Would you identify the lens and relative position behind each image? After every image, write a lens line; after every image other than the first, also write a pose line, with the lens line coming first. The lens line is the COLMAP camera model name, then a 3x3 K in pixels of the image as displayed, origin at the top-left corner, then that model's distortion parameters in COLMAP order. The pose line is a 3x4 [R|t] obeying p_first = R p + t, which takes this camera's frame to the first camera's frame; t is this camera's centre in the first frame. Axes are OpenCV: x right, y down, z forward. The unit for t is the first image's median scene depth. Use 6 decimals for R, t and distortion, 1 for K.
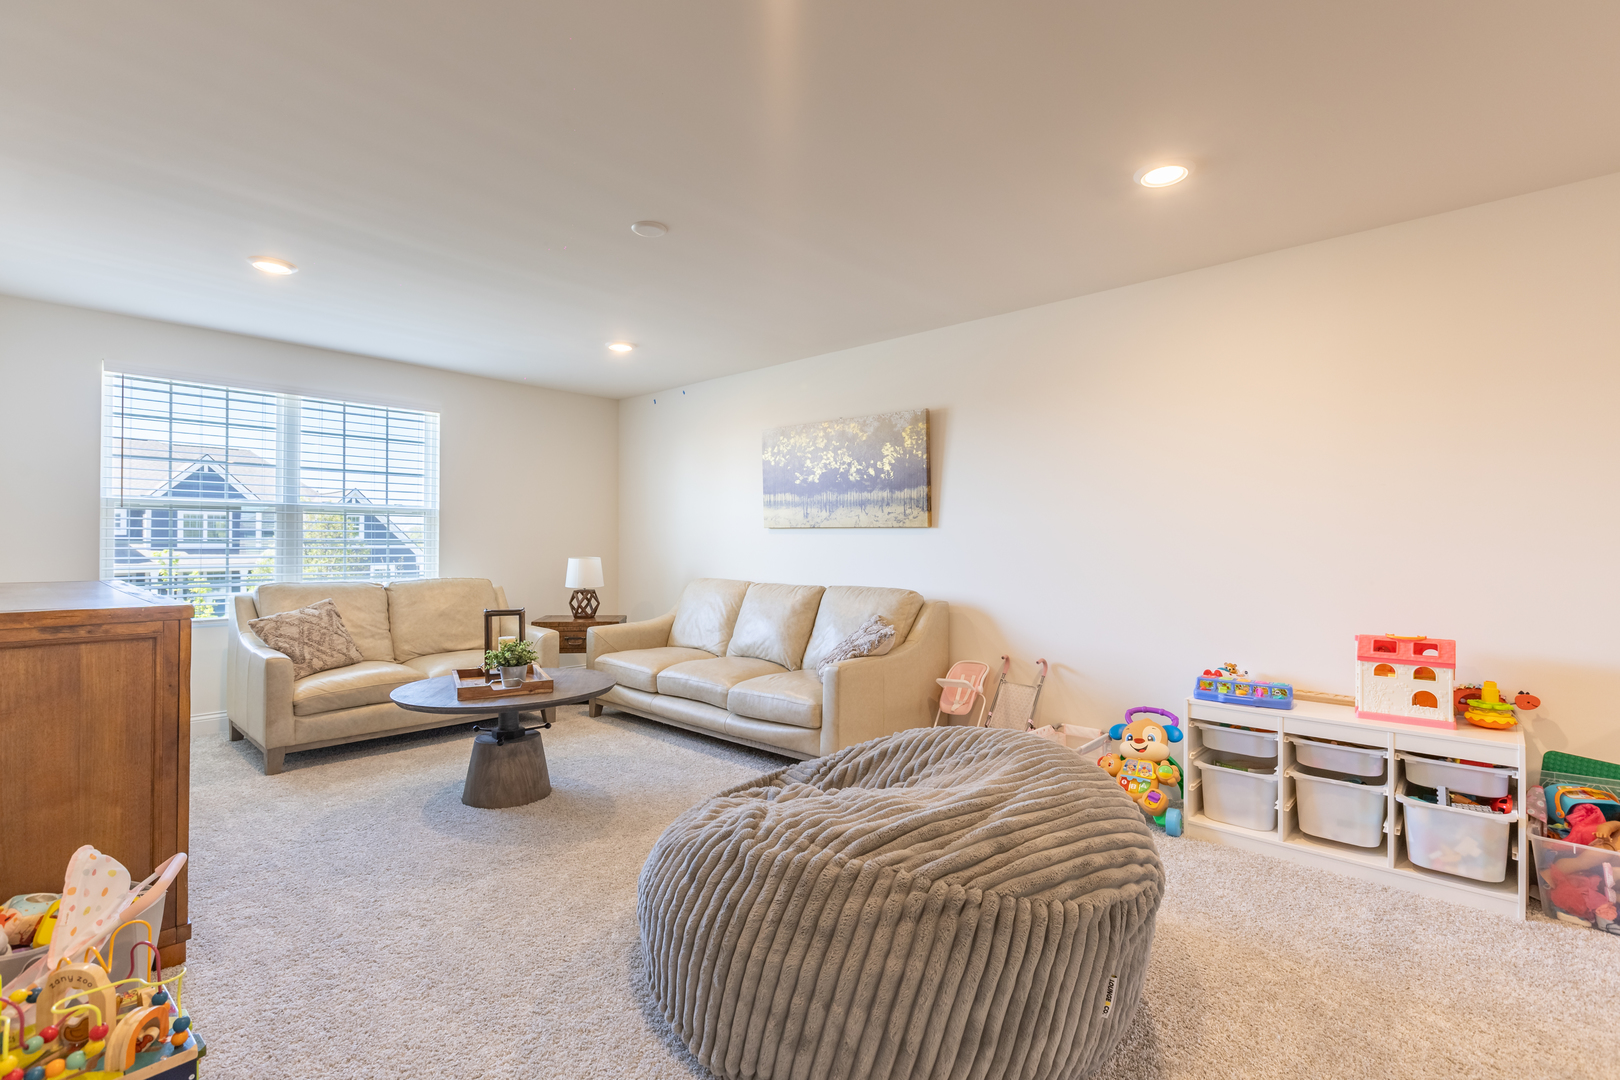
lens RADIAL K [[755.1, 0, 810.0], [0, 755.1, 540.0], [0, 0, 1]] dist [-0.001843, 0.000036]
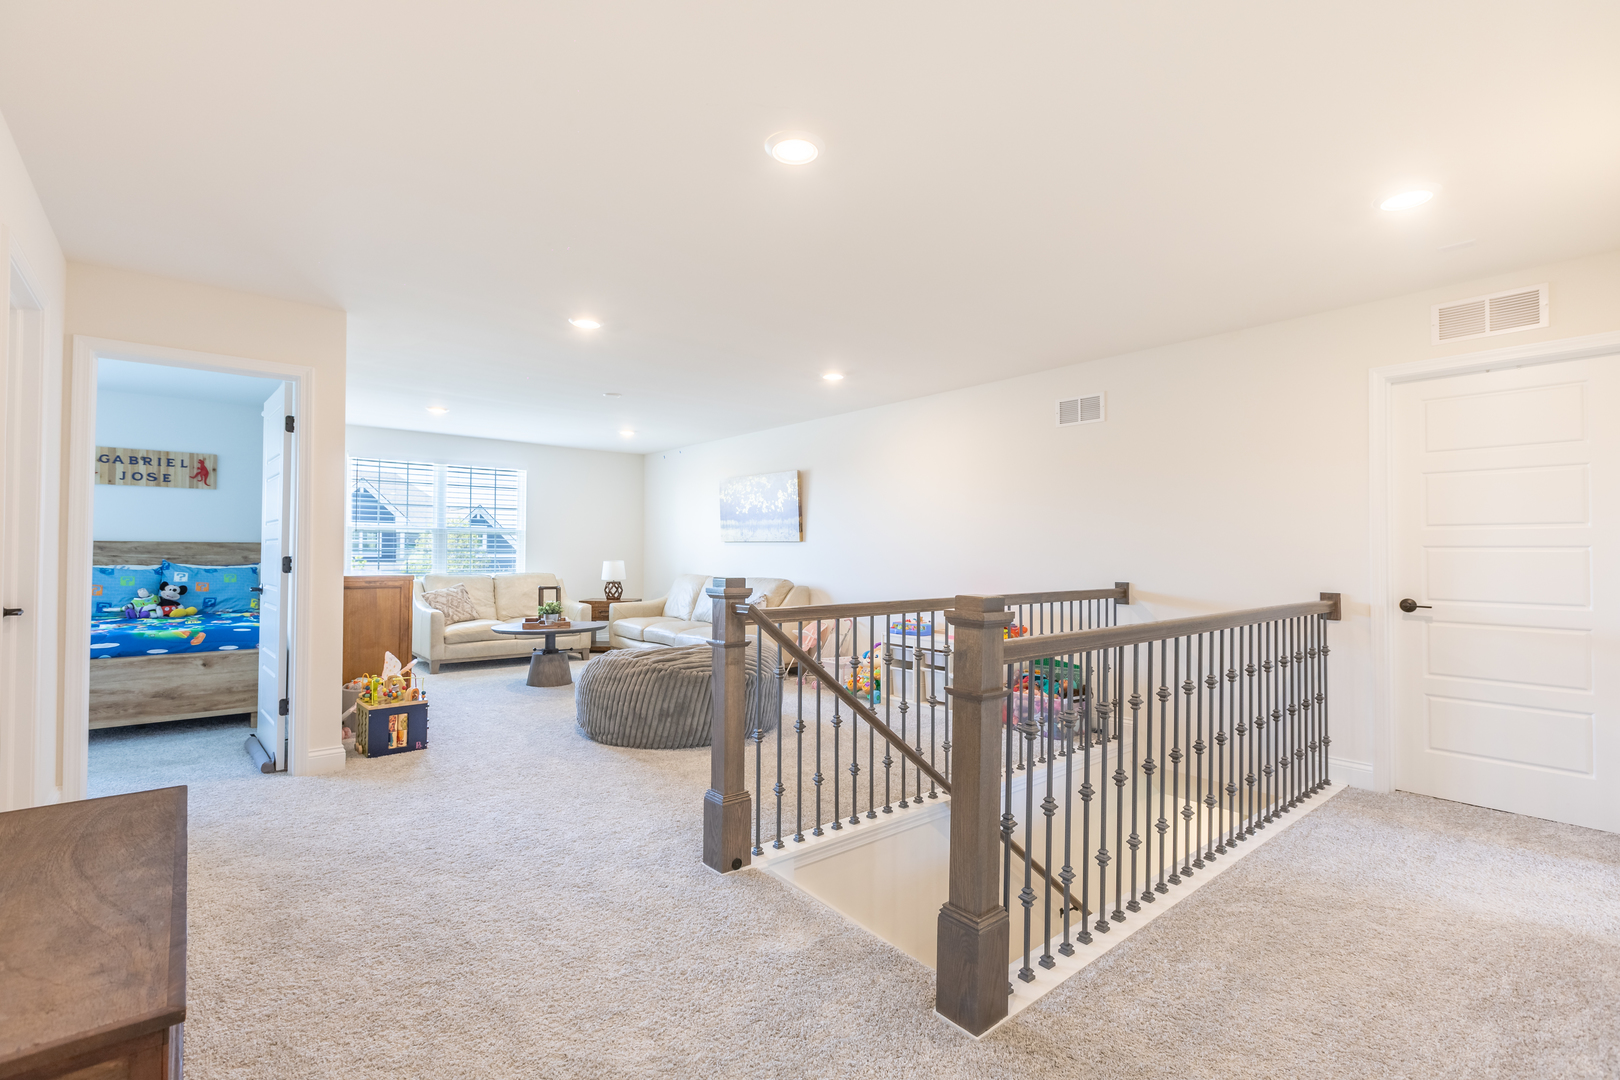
lens RADIAL K [[755.1, 0, 810.0], [0, 755.1, 540.0], [0, 0, 1]] dist [-0.001843, 0.000036]
pose [[0.991591, -0.001715, -0.129403, 0.369066], [-0.000018, 0.999910, -0.013389, 0.001493], [0.129415, 0.013279, 0.991502, -0.599073]]
